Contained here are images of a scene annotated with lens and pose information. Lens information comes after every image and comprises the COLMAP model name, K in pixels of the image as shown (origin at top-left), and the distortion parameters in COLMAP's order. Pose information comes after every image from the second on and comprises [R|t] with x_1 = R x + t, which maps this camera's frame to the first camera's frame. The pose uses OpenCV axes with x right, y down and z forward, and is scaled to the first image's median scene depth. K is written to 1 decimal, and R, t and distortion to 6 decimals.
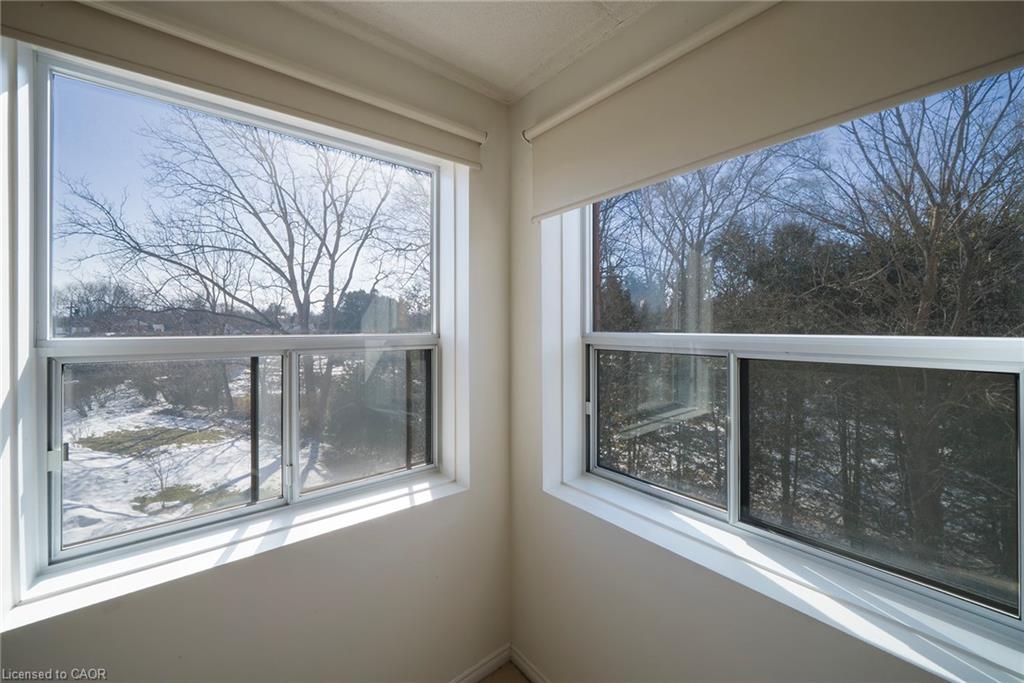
lens RADIAL K [[392.2, 0, 506.5], [0, 392.2, 331.1], [0, 0, 1]] dist [0.000491, -0.000012]
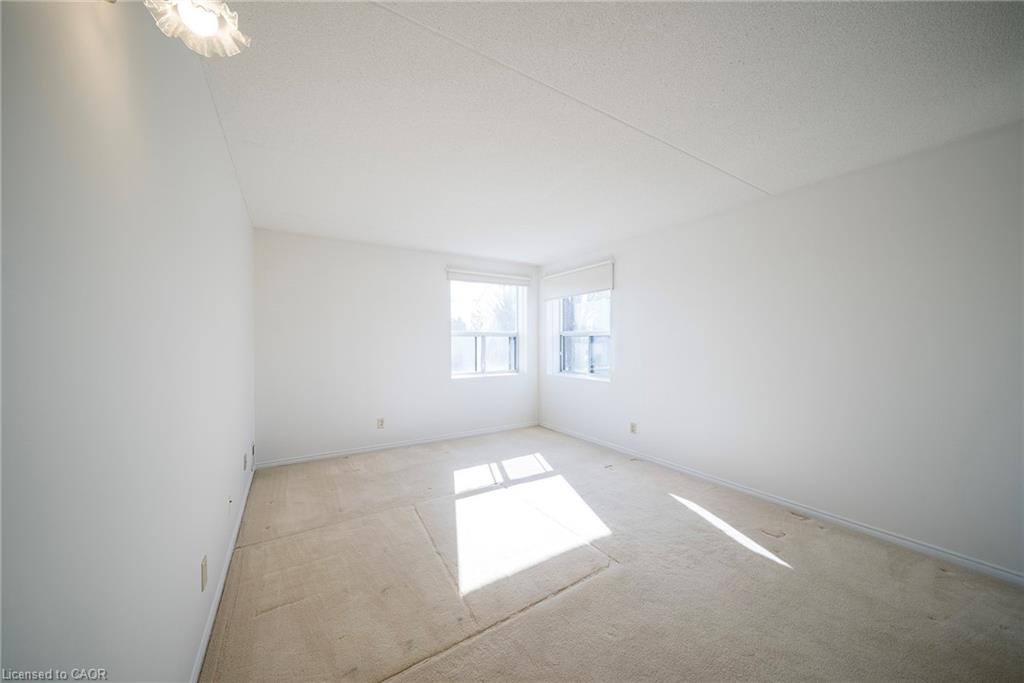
lens RADIAL K [[353.2, 0, 511.2], [0, 353.2, 342.1], [0, 0, 1]] dist [-0.000822, -0.000117]
pose [[0.994971, -0.000243, -0.100166, 0.083337], [-0.000817, 0.999944, -0.010534, 0.129221], [0.100163, 0.010562, 0.994915, -2.195603]]
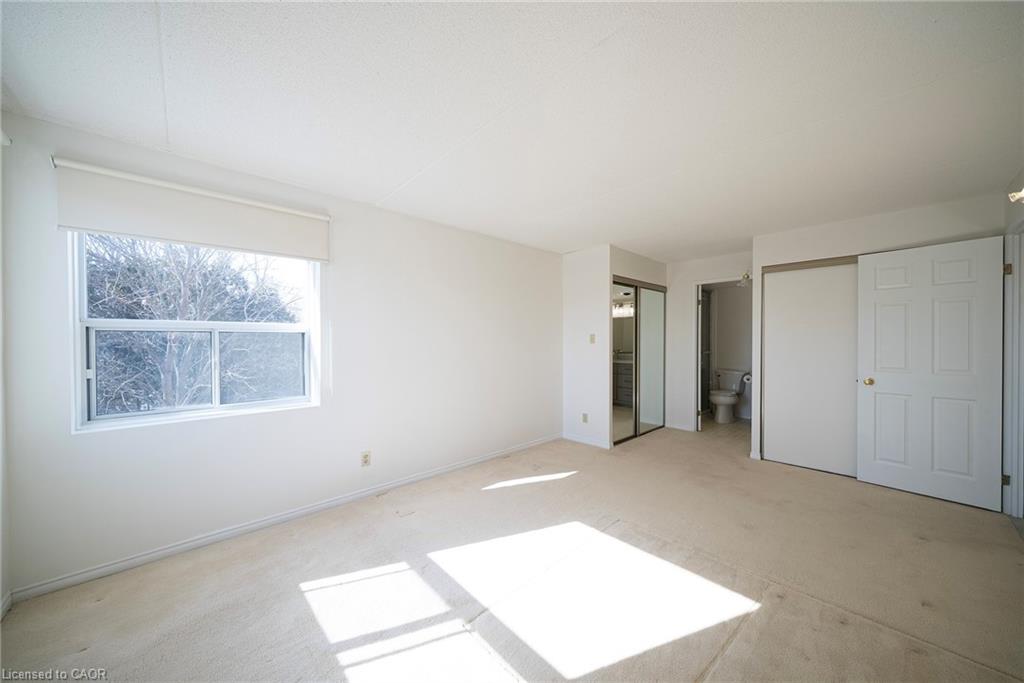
lens RADIAL K [[353.2, 0, 506.2], [0, 353.2, 343.5], [0, 0, 1]] dist [-0.000822, -0.000117]
pose [[-0.087379, -0.006110, 0.996156, -1.140267], [0.007497, 0.999949, 0.006791, 0.094457], [-0.996147, 0.008062, -0.087329, -0.338160]]
